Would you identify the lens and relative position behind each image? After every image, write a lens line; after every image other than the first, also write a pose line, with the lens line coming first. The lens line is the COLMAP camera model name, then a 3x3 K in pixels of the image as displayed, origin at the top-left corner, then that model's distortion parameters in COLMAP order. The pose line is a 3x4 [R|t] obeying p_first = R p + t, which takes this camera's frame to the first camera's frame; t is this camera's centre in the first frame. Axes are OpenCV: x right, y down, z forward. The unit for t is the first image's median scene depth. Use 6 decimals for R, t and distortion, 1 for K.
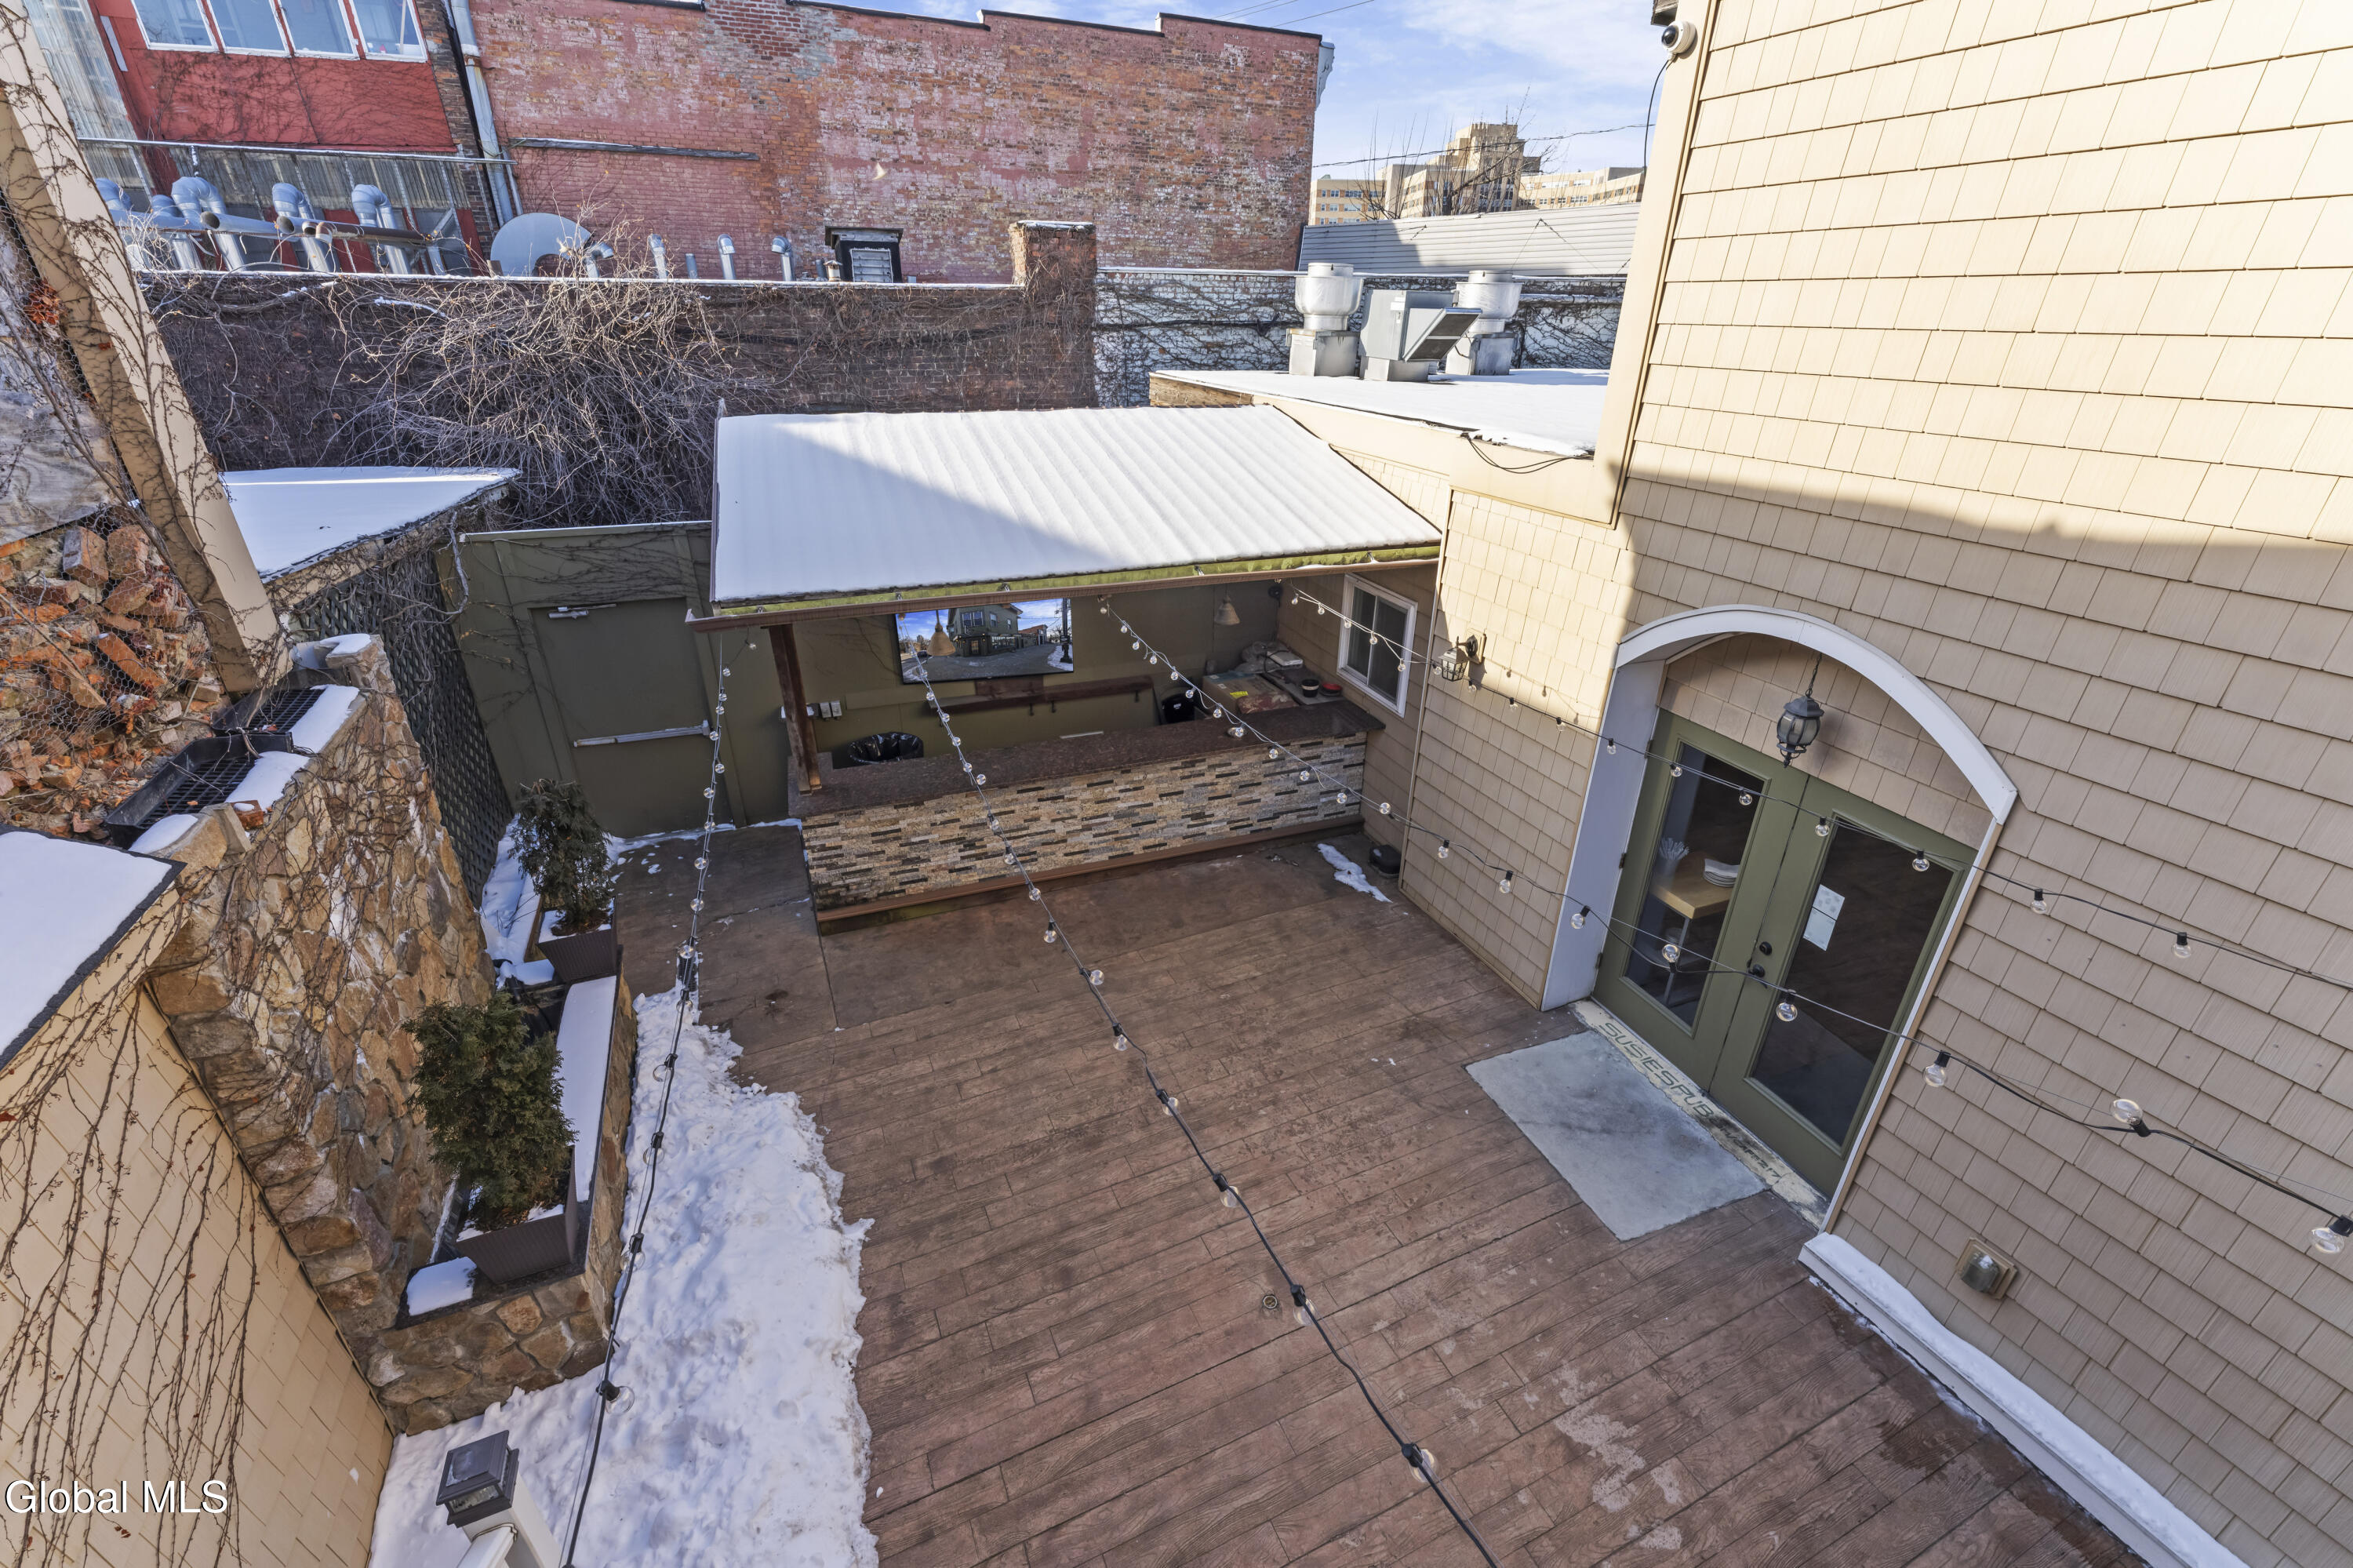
lens RADIAL K [[943.6, 0, 1164.6], [0, 943.6, 757.6], [0, 0, 1]] dist [-0.001221, -0.000065]
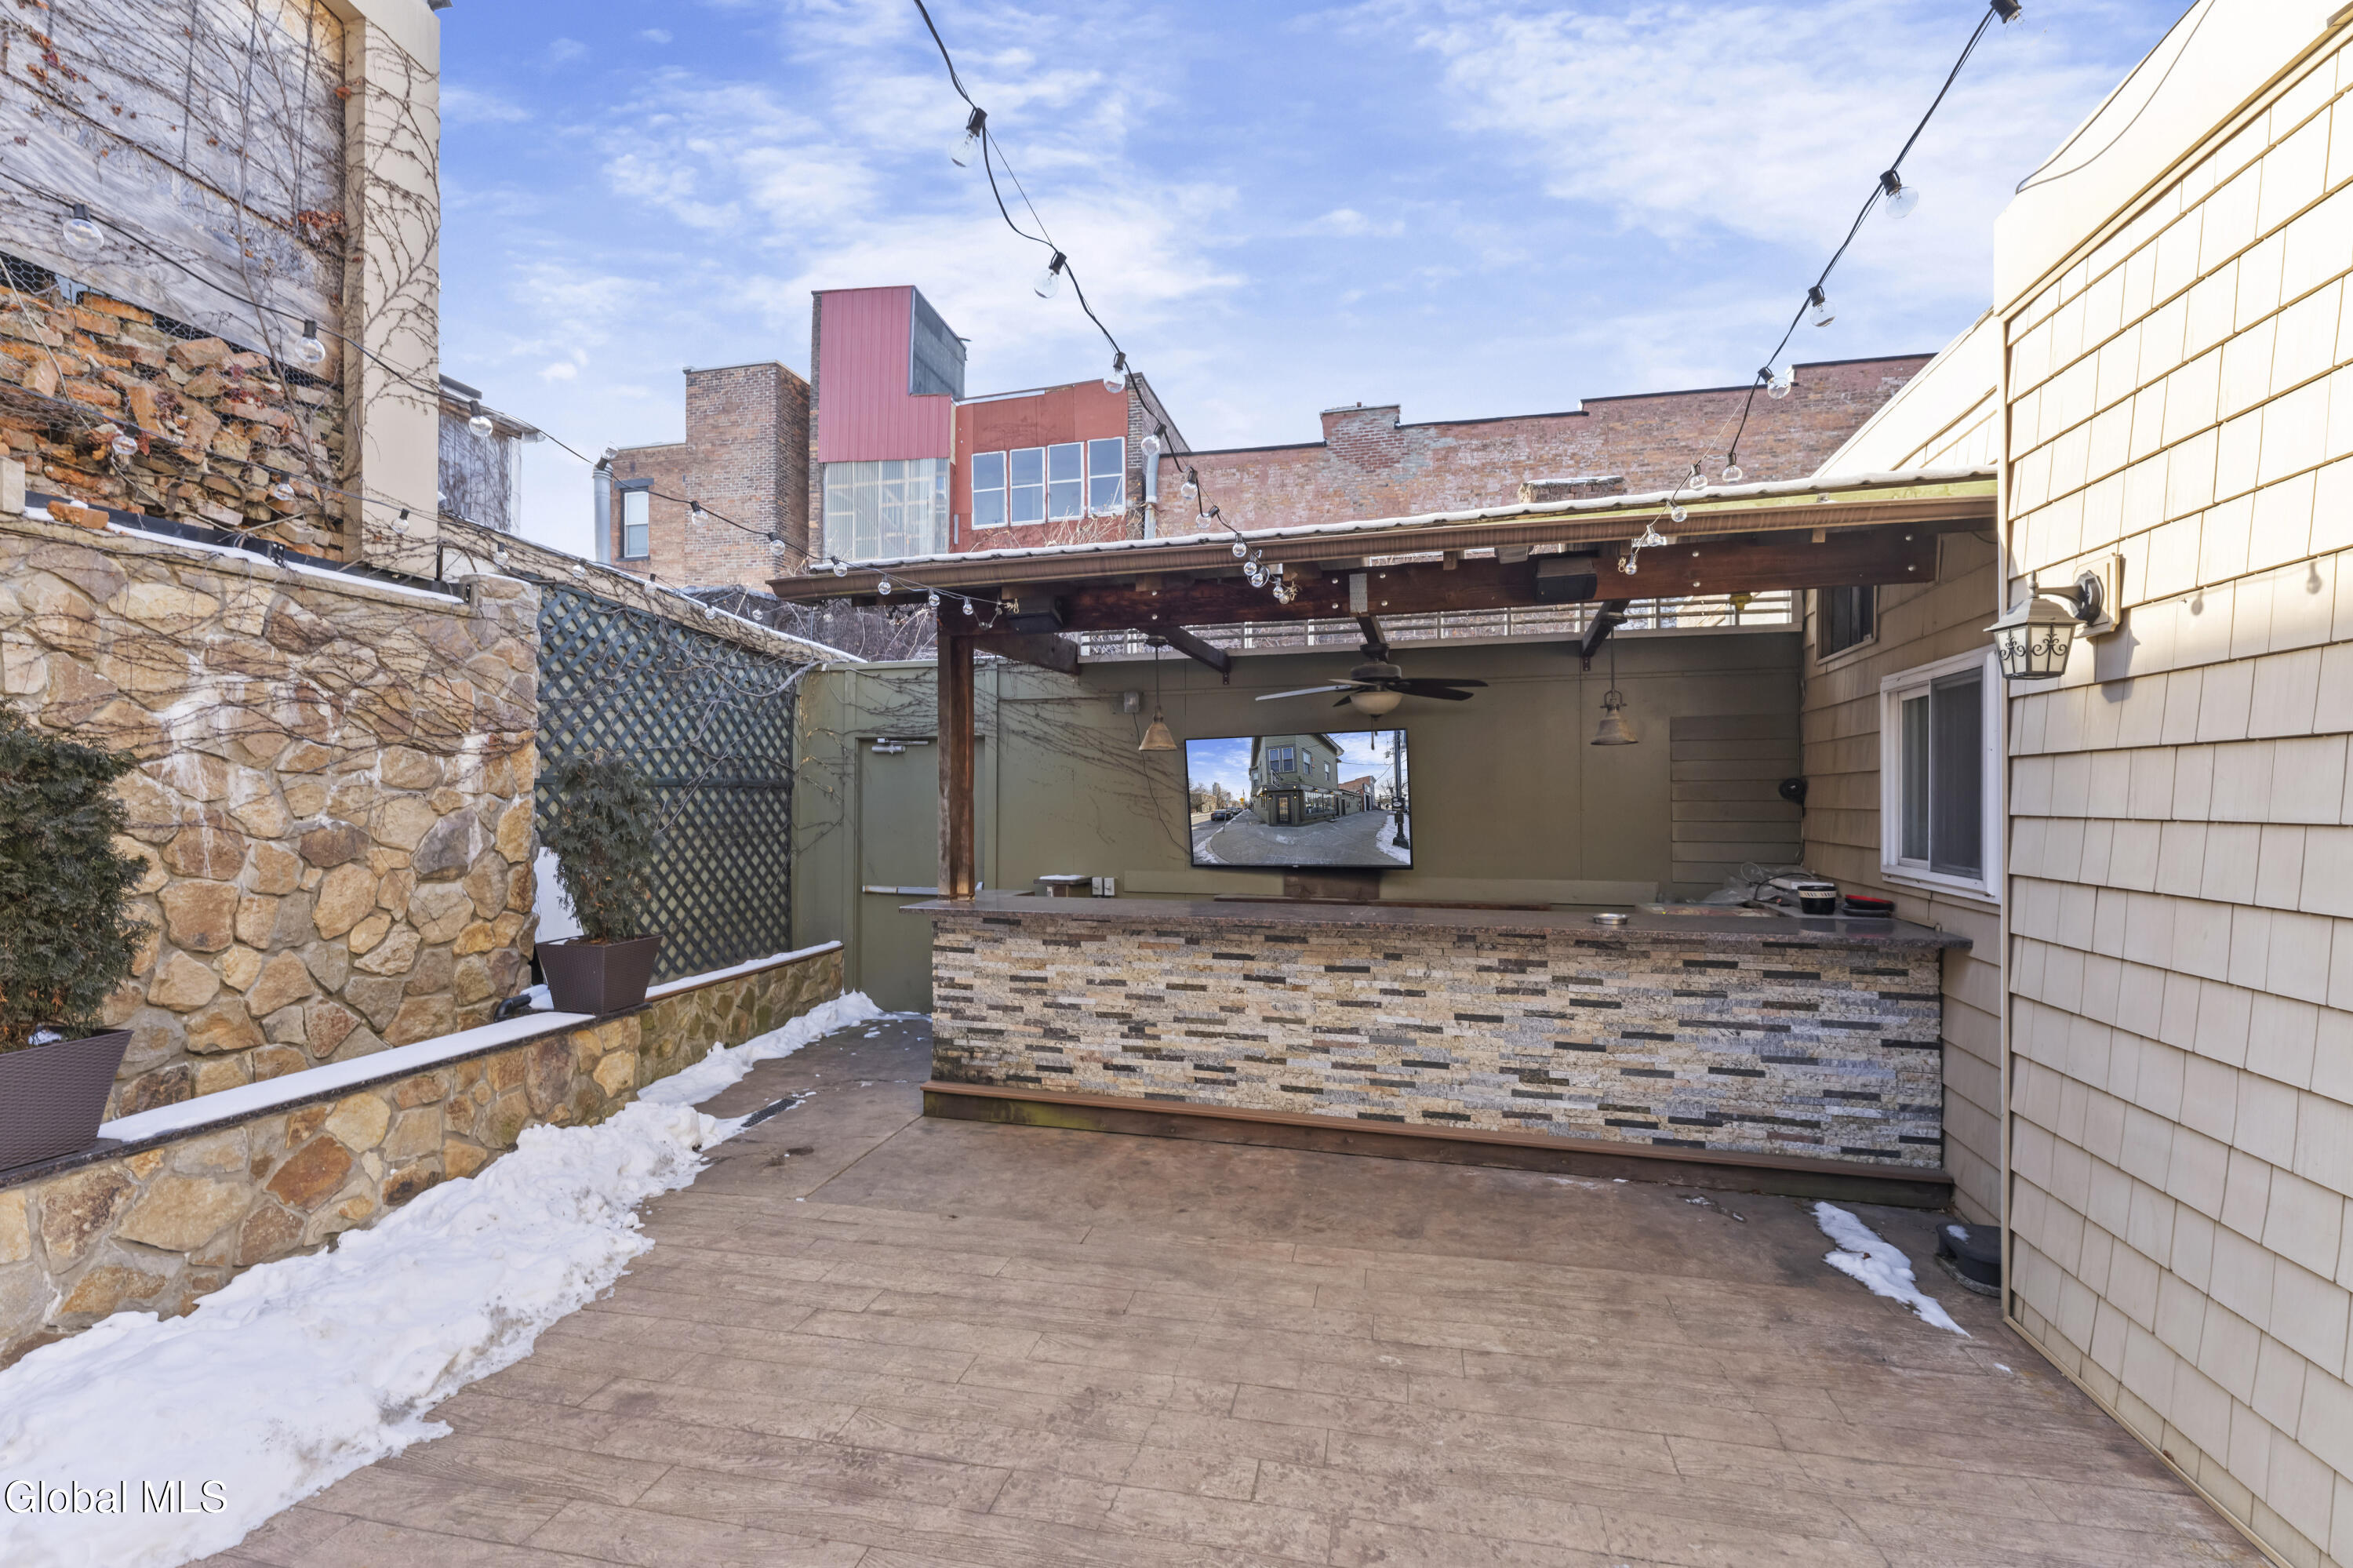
lens RADIAL K [[992.5, 0, 1173.0], [0, 992.5, 781.3], [0, 0, 1]] dist [0.000022, -0.000216]
pose [[0.806341, -0.009713, -0.591371, 0.220289], [-0.245277, 0.904342, -0.349291, 0.169324], [0.538195, 0.426698, 0.726826, 0.433521]]
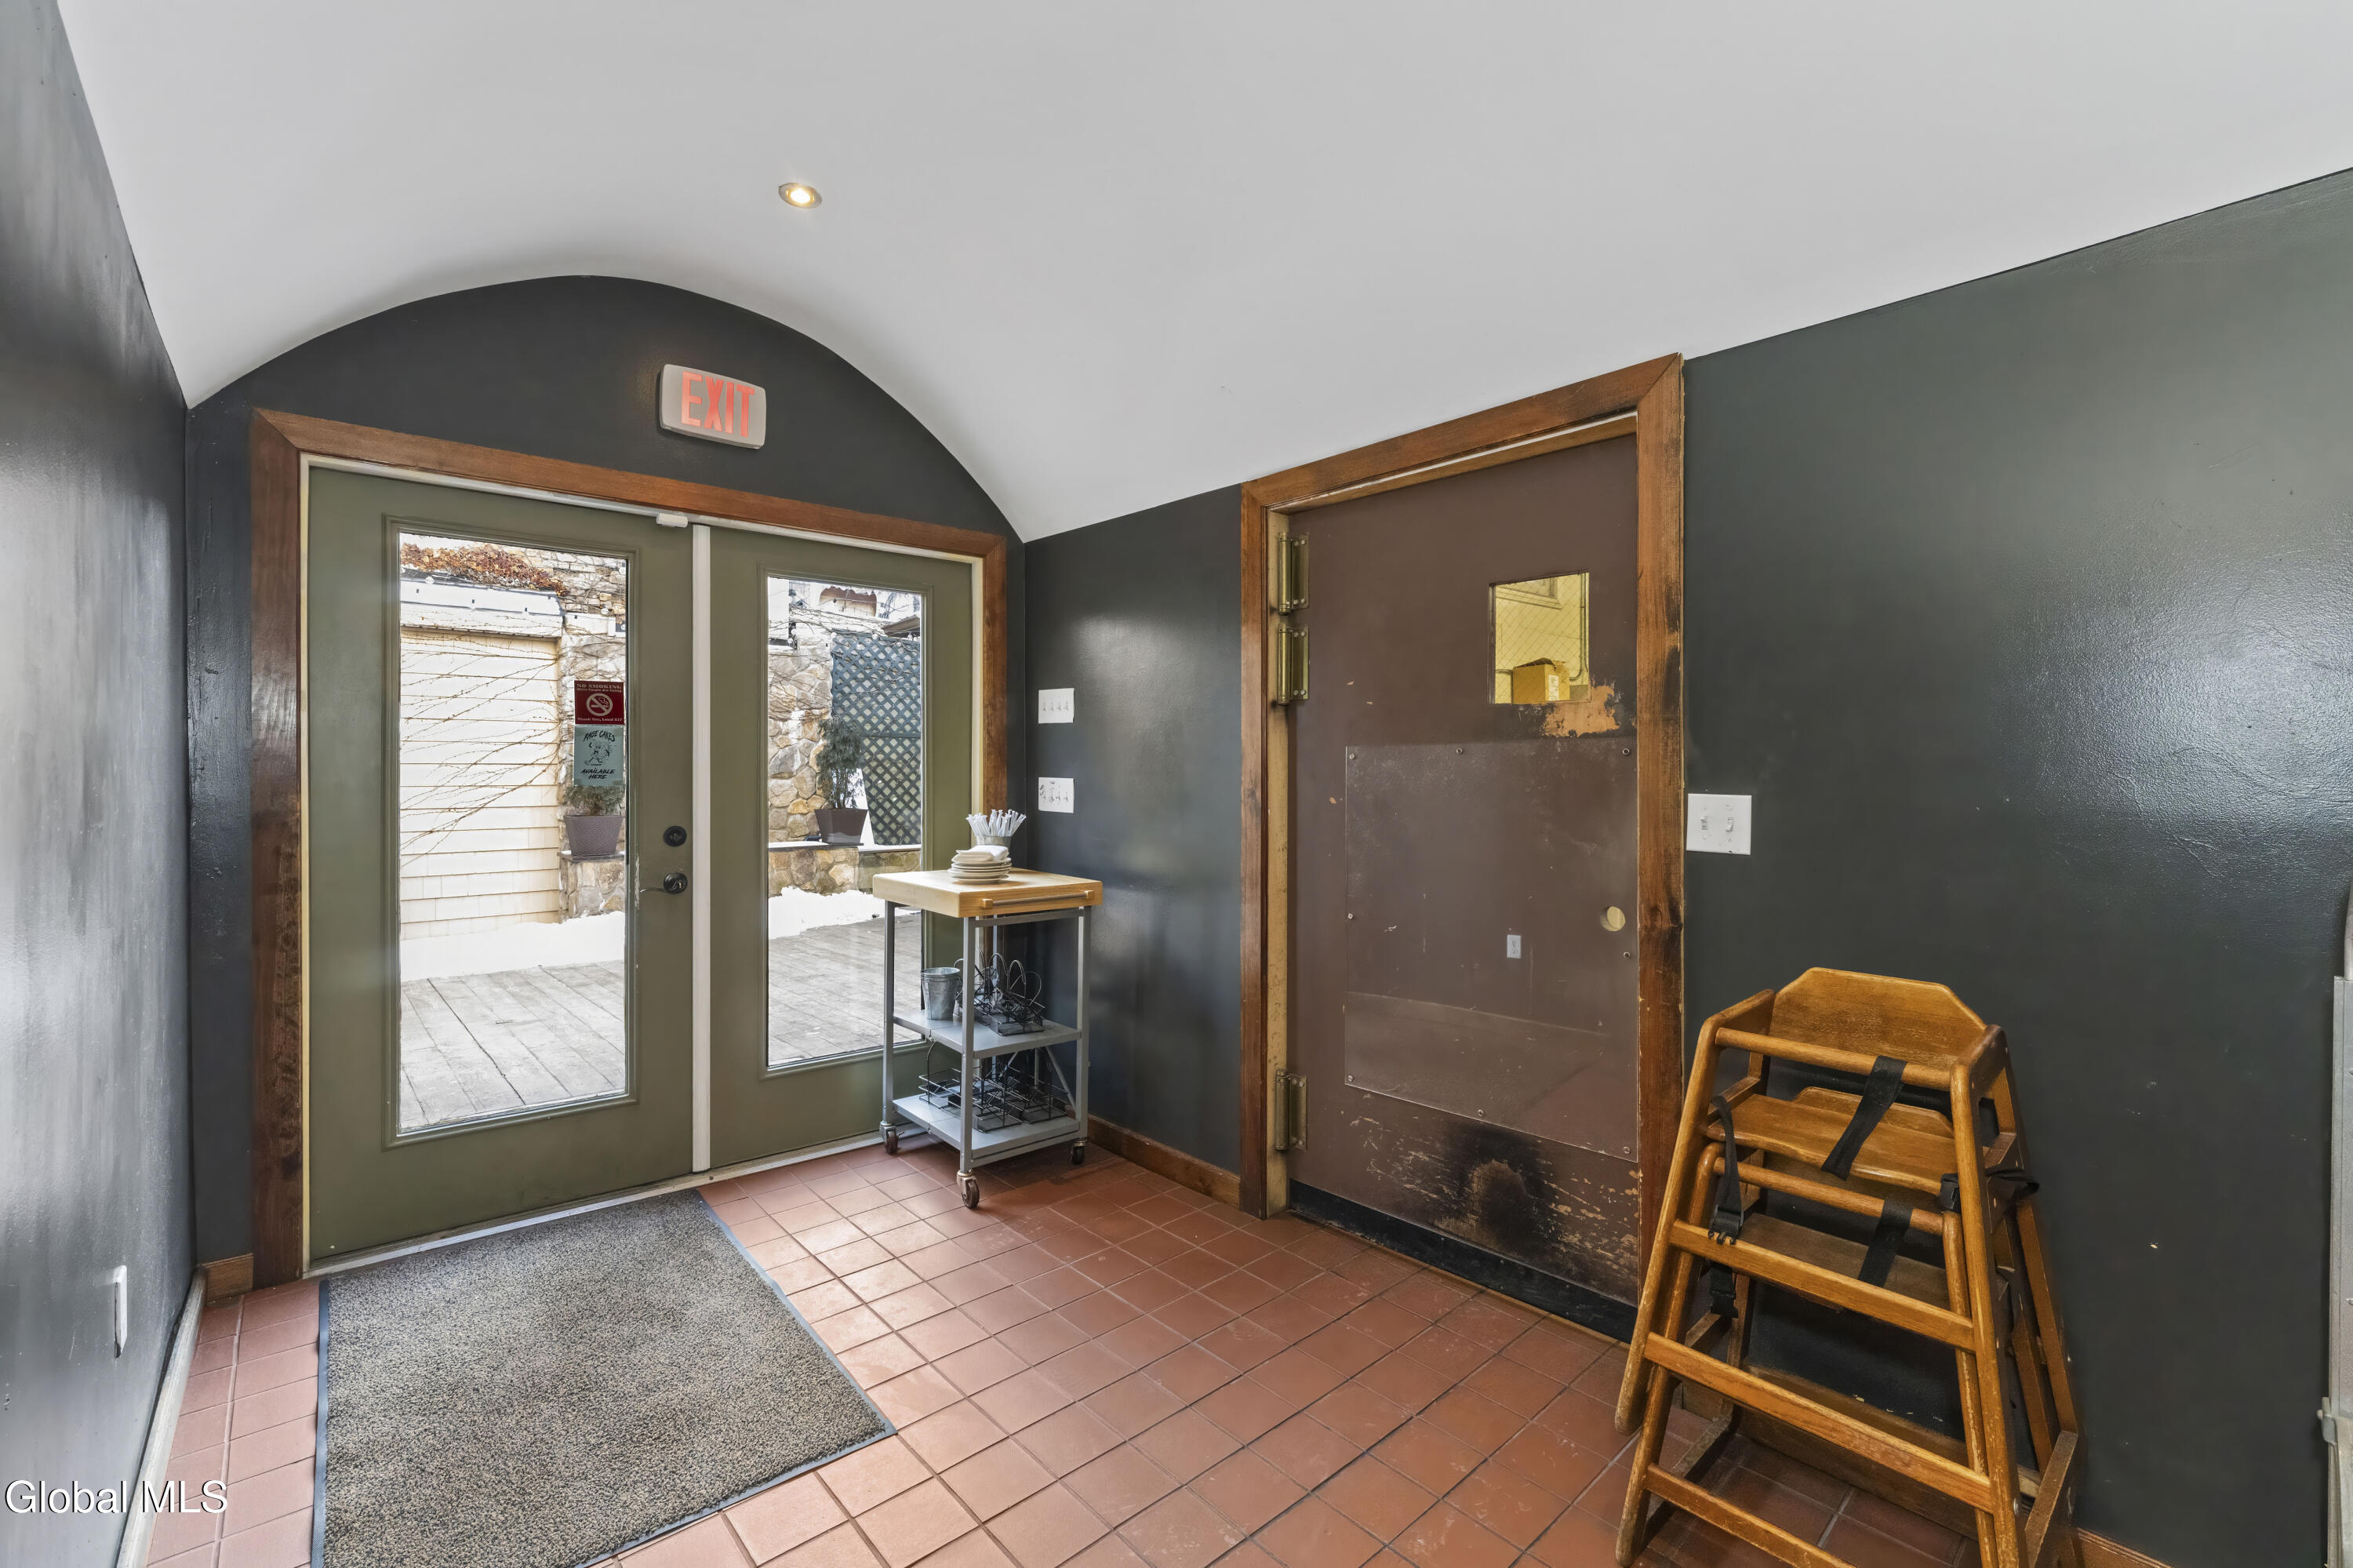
lens RADIAL K [[992.5, 0, 1173.0], [0, 992.5, 781.3], [0, 0, 1]] dist [0.000022, -0.000216]
pose [[0.304261, 0.007322, -0.952561, 0.927796], [-0.397401, 0.909773, -0.119943, 0.075736], [0.865735, 0.415042, 0.279718, 0.746552]]
